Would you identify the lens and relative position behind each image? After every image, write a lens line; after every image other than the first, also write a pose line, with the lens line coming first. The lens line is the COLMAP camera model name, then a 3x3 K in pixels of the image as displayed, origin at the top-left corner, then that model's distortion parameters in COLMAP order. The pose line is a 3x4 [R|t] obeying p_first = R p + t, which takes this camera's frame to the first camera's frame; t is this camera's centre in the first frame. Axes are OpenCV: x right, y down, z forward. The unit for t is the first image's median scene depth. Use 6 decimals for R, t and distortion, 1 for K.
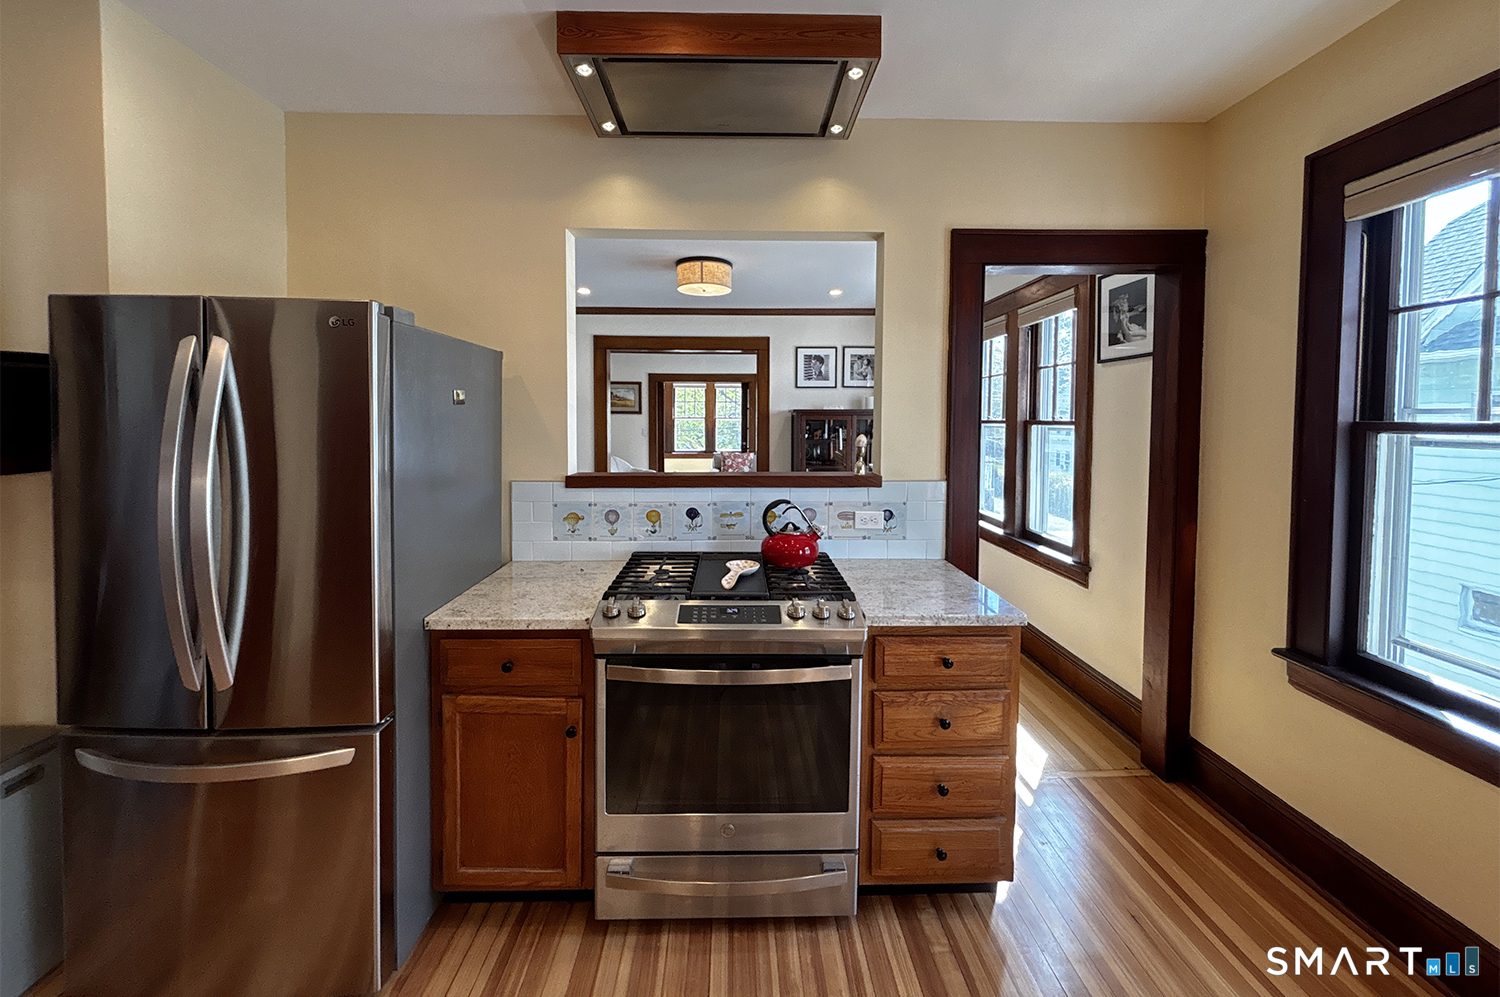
lens RADIAL K [[612.7, 0, 748.9], [0, 612.7, 438.5], [0, 0, 1]] dist [0.002081, 0.002277]
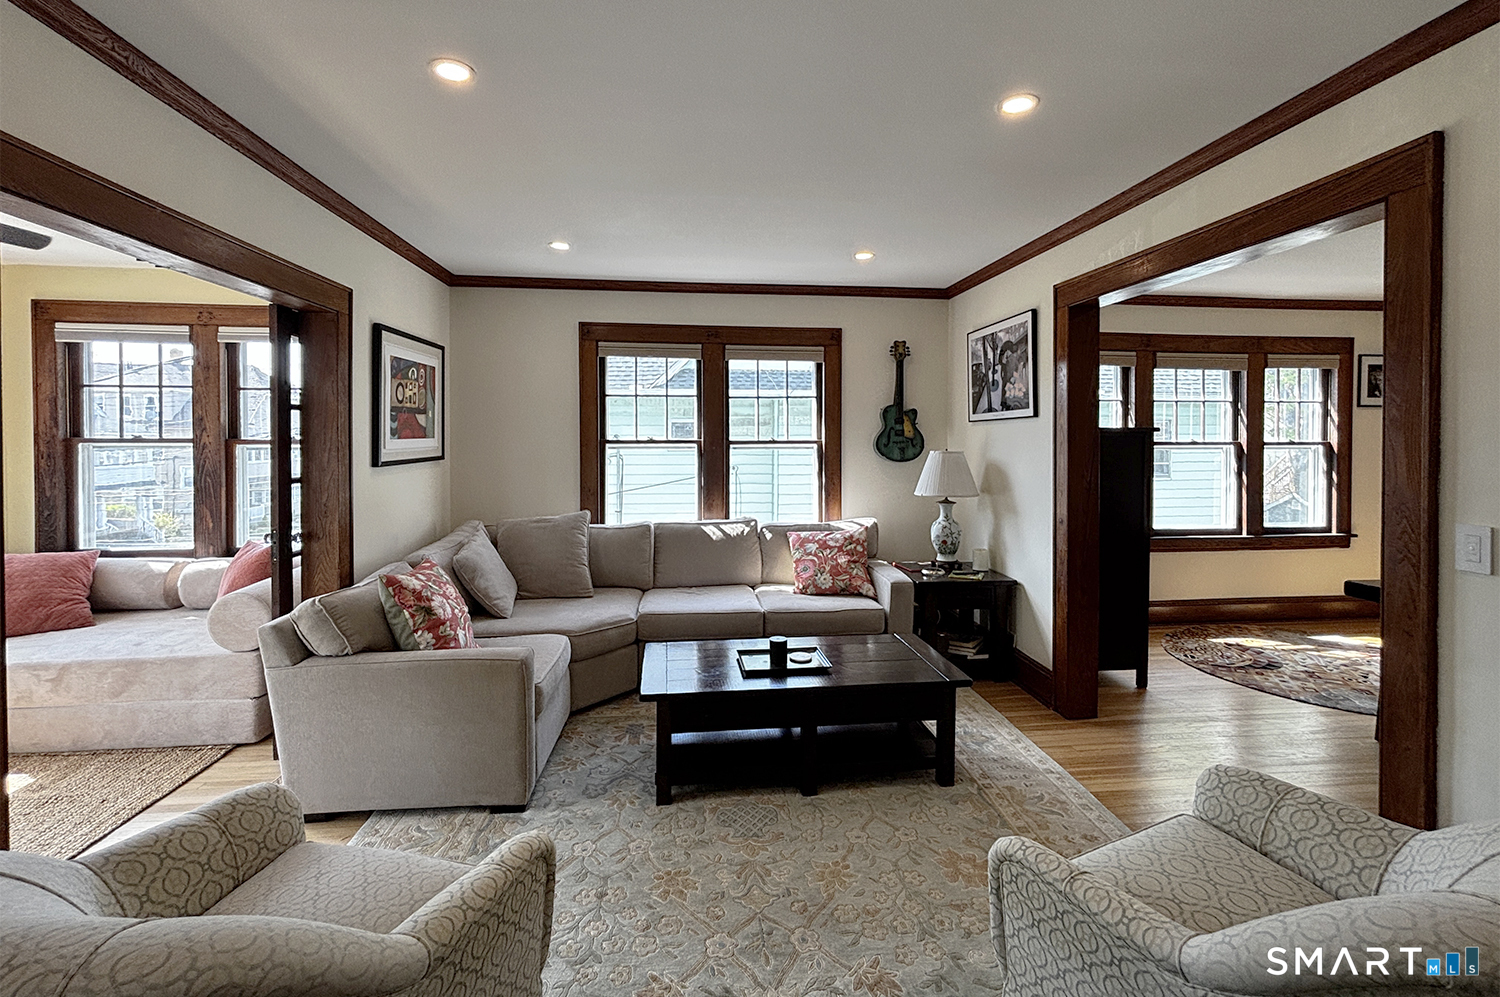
lens RADIAL K [[663.0, 0, 748.6], [0, 663.0, 444.7], [0, 0, 1]] dist [0.000729, -0.001030]
pose [[-0.087181, -0.015713, 0.996069, -1.012649], [0.030864, 0.999353, 0.018466, -0.100401], [-0.995714, 0.032353, -0.086640, 2.675010]]
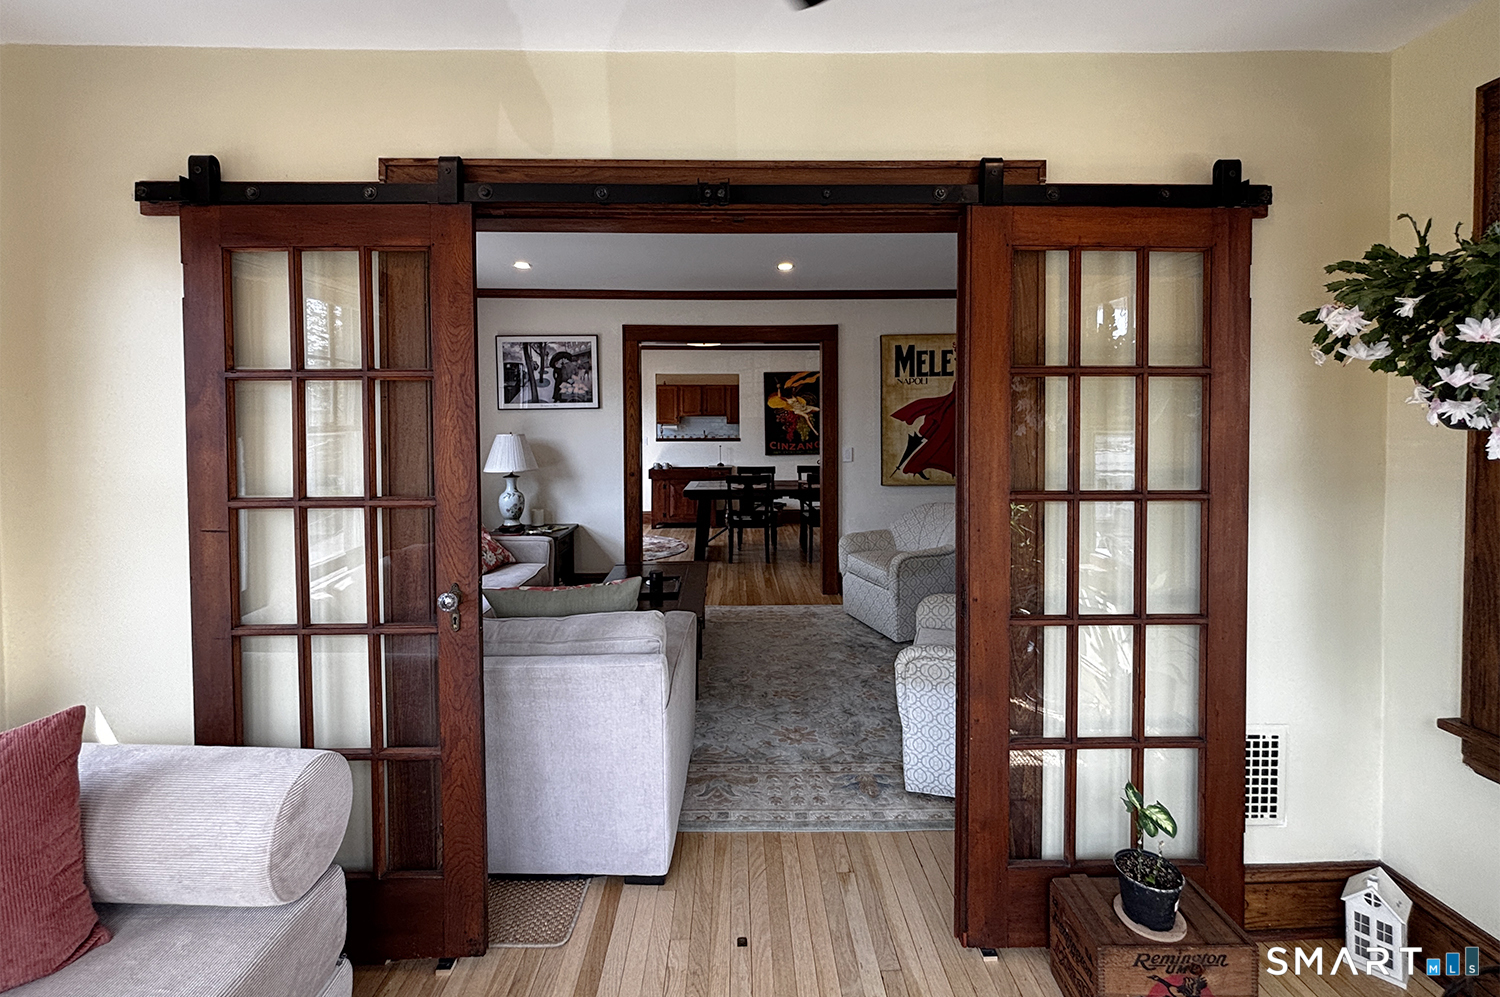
lens RADIAL K [[663.1, 0, 750.7], [0, 663.1, 418.4], [0, 0, 1]] dist [0.004579, 0.000071]
pose [[-0.999997, 0.000471, -0.002281, -0.267721], [0.000402, 0.999541, 0.030290, -0.138685], [0.002295, 0.030289, -0.999539, 3.815491]]
